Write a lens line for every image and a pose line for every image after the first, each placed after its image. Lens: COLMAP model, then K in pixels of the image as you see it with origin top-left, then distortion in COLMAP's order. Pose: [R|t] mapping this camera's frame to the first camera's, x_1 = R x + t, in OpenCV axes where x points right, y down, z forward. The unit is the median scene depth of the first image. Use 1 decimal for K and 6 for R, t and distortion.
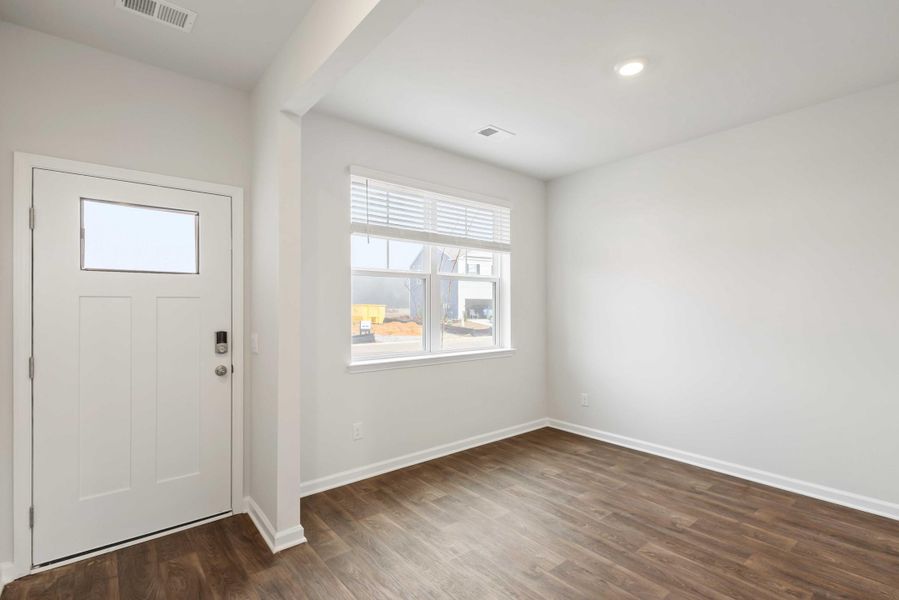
lens RADIAL K [[419.9, 0, 457.7], [0, 419.9, 305.8], [0, 0, 1]] dist [0.001084, 0.000243]
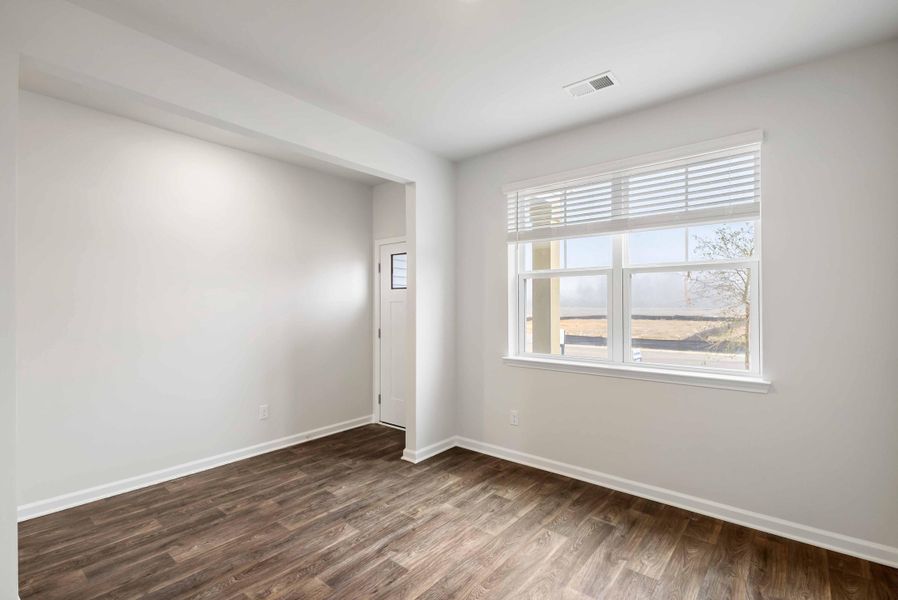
lens RADIAL K [[419.4, 0, 457.2], [0, 419.4, 305.8], [0, 0, 1]] dist [0.001084, 0.000243]
pose [[0.183441, -0.003527, -0.983024, 0.856897], [-0.004240, 0.999981, -0.004379, 0.004192], [0.983022, 0.004971, 0.183423, 0.654870]]
